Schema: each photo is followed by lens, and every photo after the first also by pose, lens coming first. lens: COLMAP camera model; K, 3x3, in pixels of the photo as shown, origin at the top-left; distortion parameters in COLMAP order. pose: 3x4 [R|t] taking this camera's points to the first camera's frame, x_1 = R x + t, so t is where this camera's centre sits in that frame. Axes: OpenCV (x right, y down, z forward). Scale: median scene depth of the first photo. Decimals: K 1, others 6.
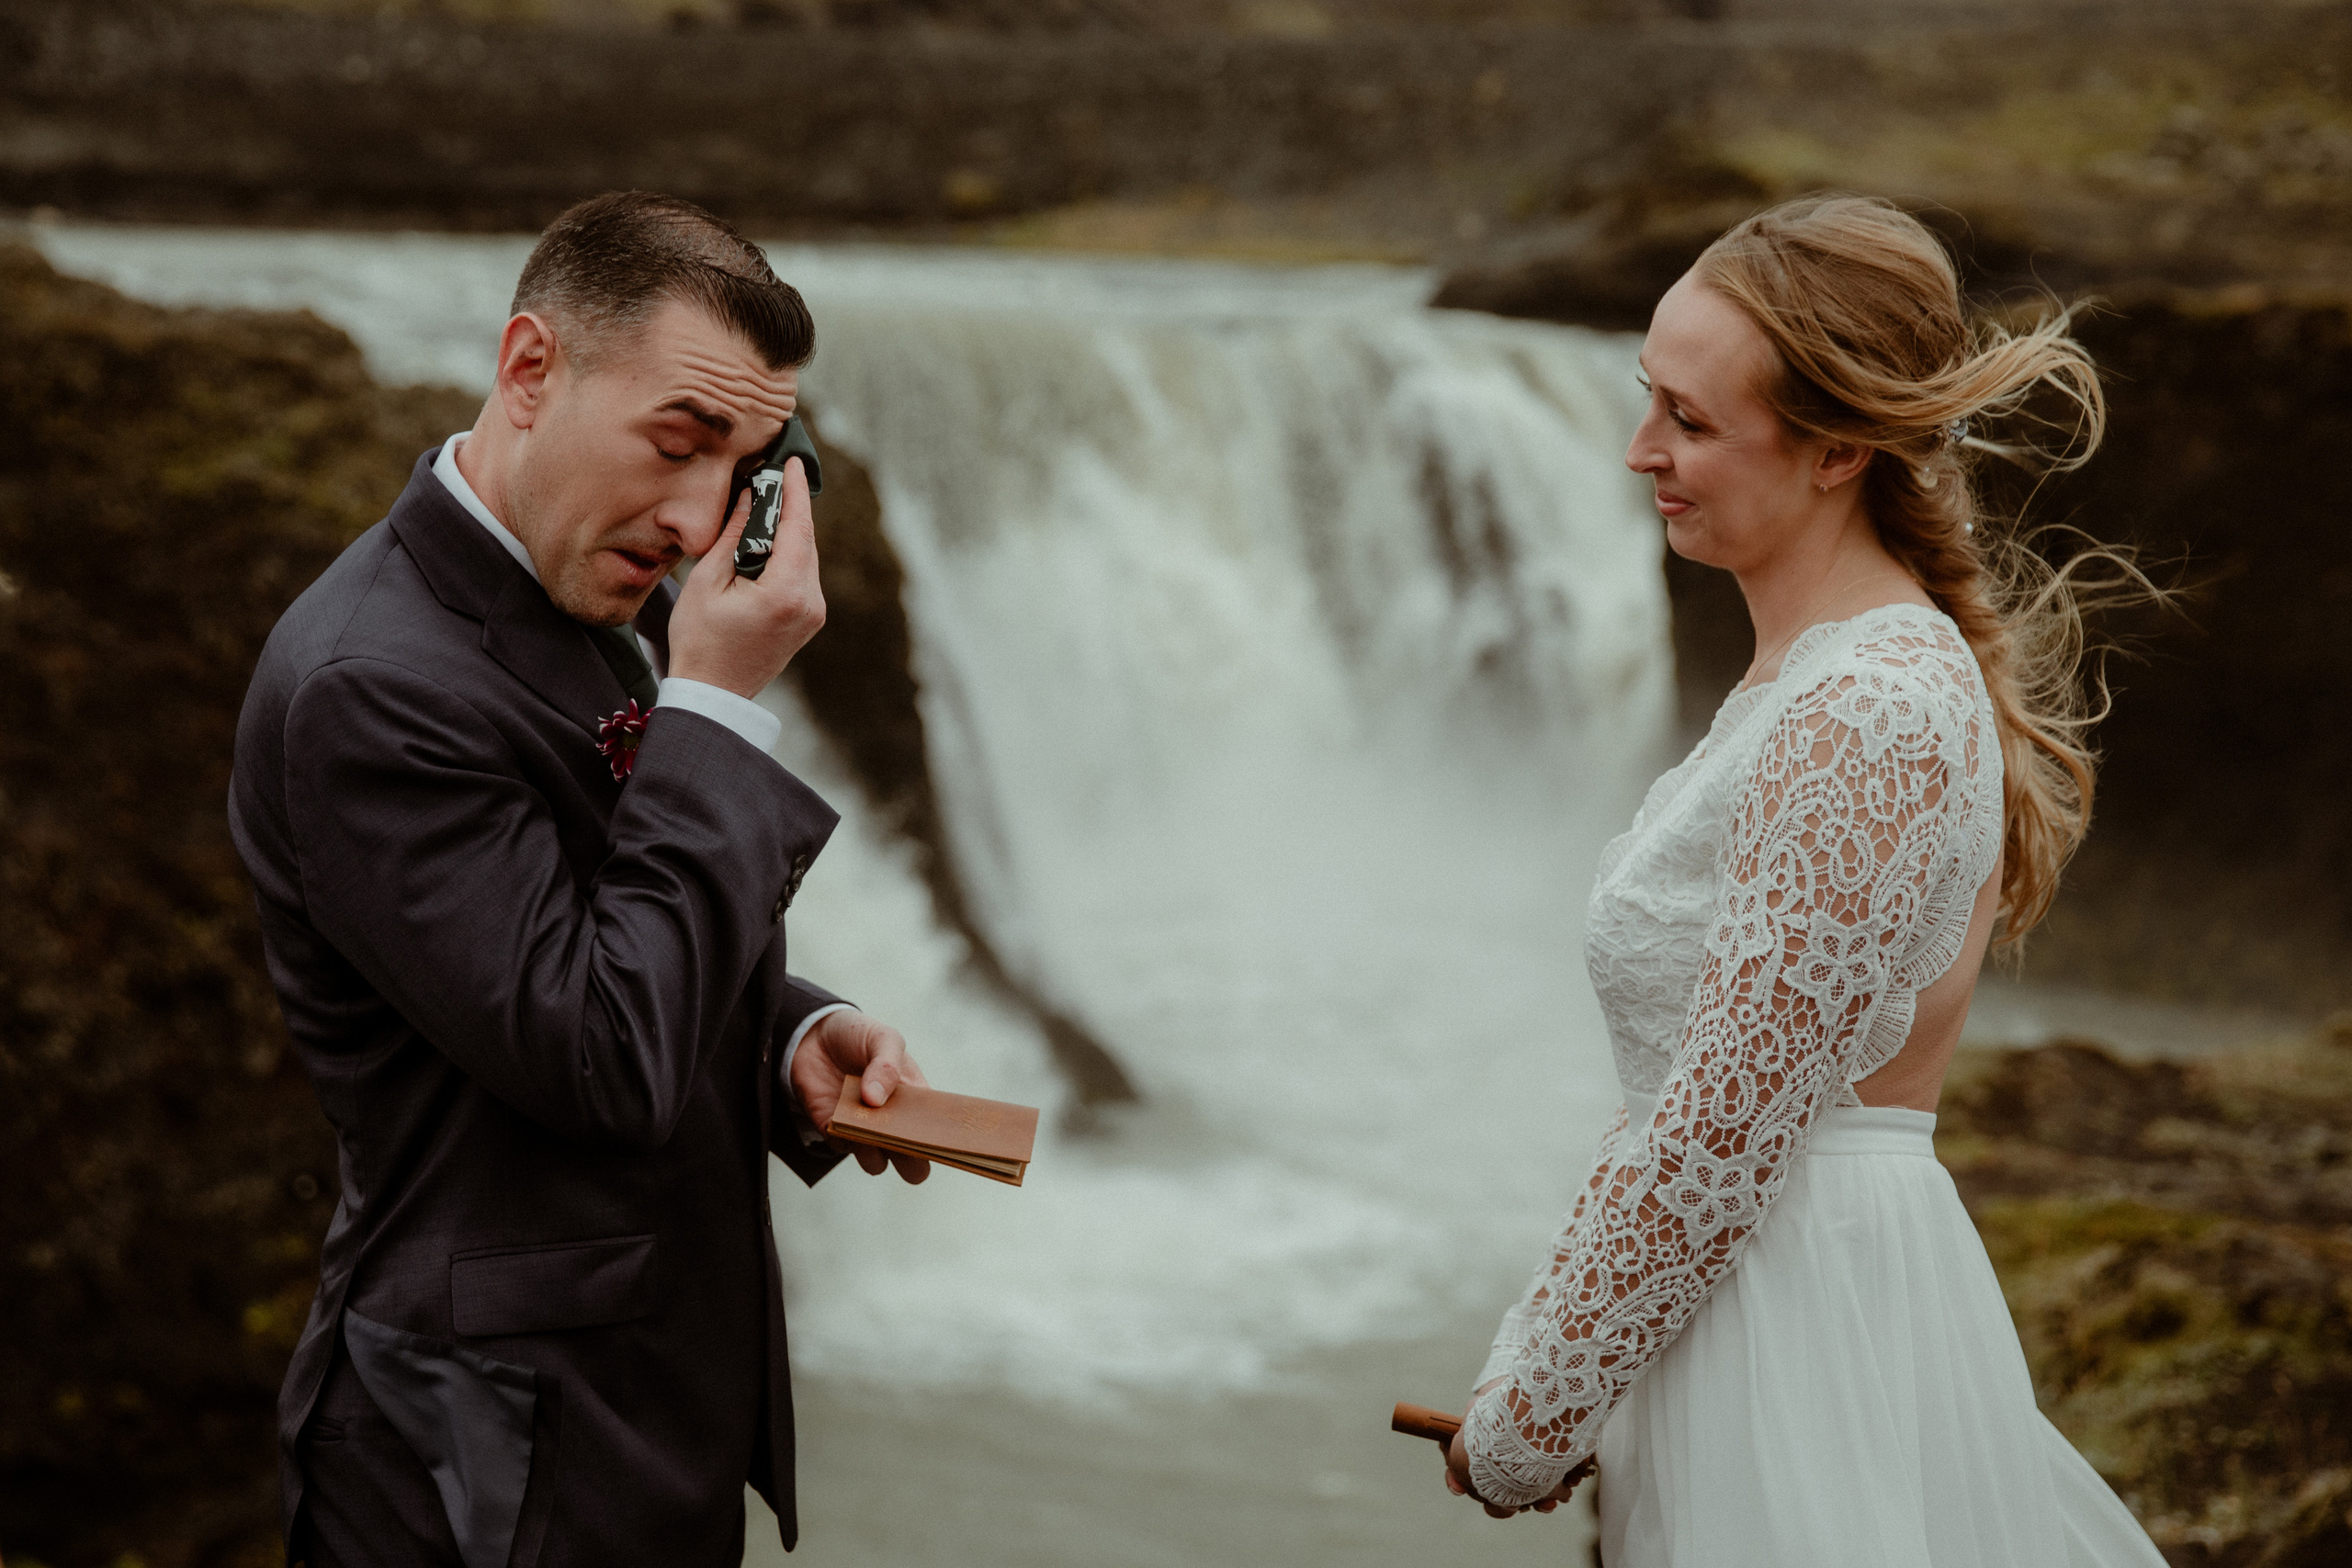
lens RADIAL K [[3942.2, 0, 1028.6], [0, 3942.2, 662.2], [0, 0, 1]] dist [0.042349, 0.000000]
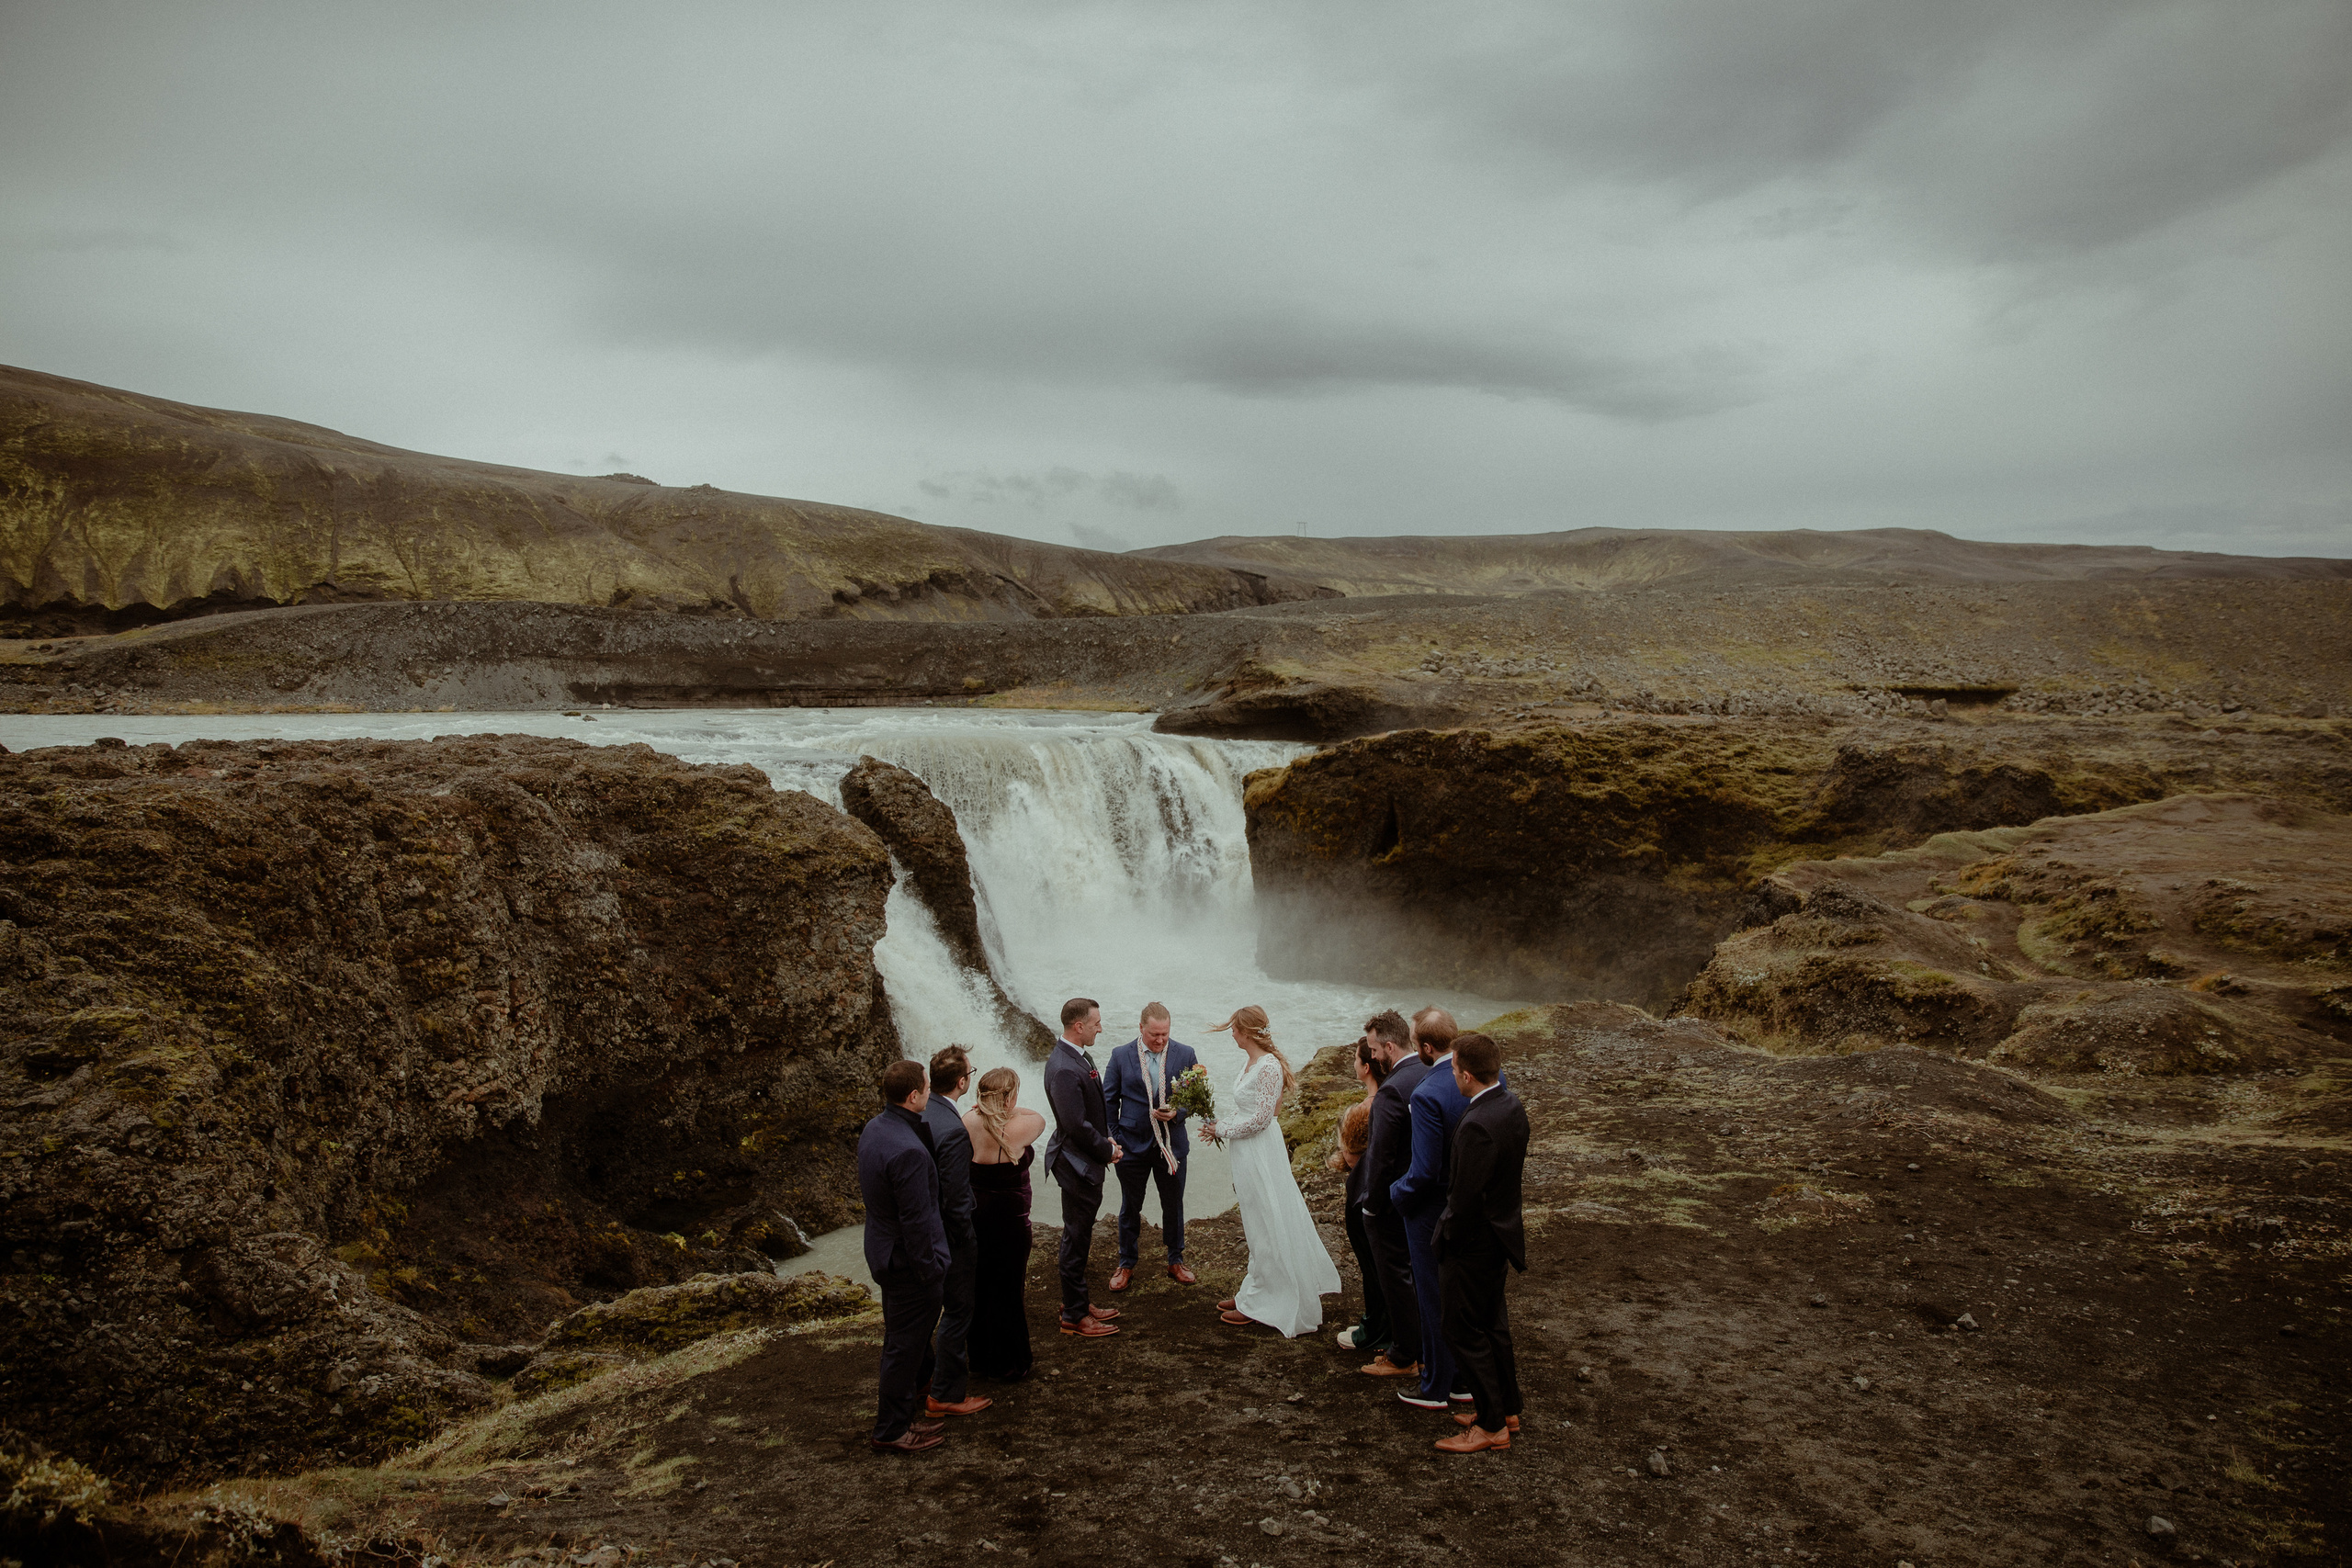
lens RADIAL K [[1744.1, 0, 1180.7], [0, 1744.1, 798.0], [0, 0, 1]] dist [0.003168, 0.011070]
pose [[0.992192, -0.026258, 0.121925, -0.037933], [0.028428, 0.999466, -0.016090, -0.043113], [-0.121437, 0.019431, 0.992409, -0.233689]]
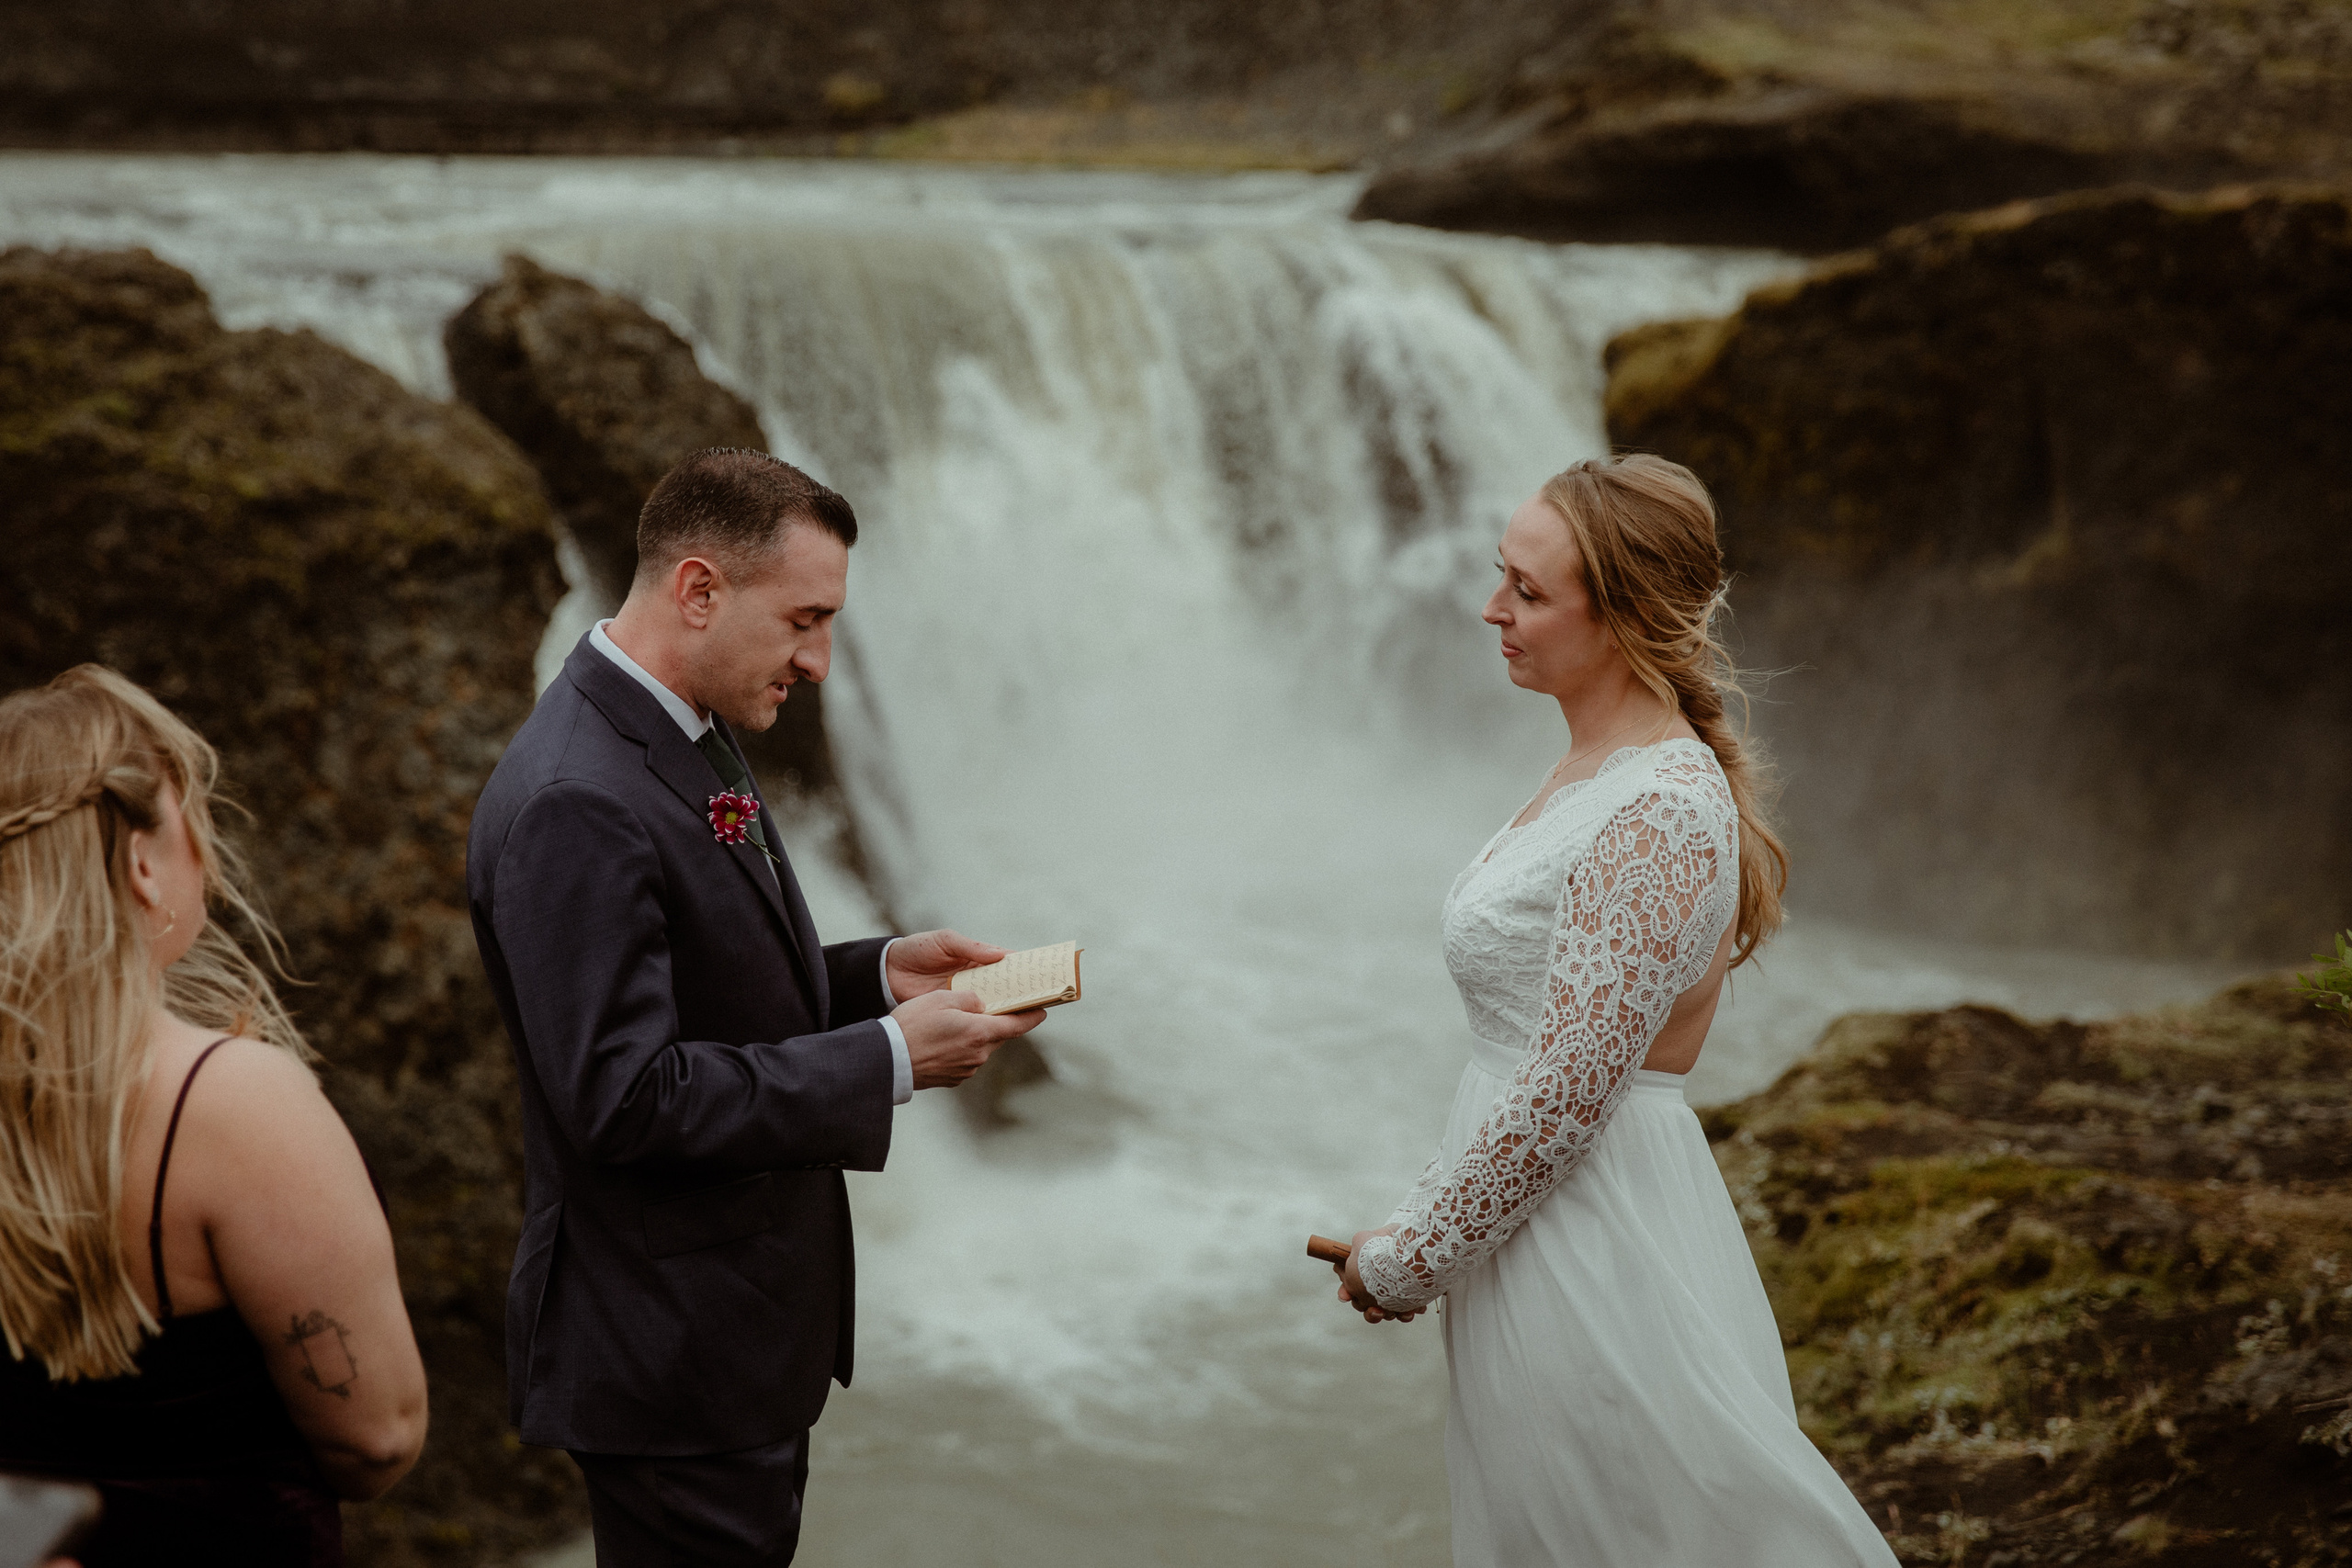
lens RADIAL K [[4448.3, 0, 1049.2], [0, 4448.3, 666.6], [0, 0, 1]] dist [0.158847, 0.000000]
pose [[0.999329, -0.018701, 0.031506, -0.006898], [0.018142, 0.999675, 0.017913, -0.007702], [-0.031830, -0.017329, 0.999343, -0.063943]]
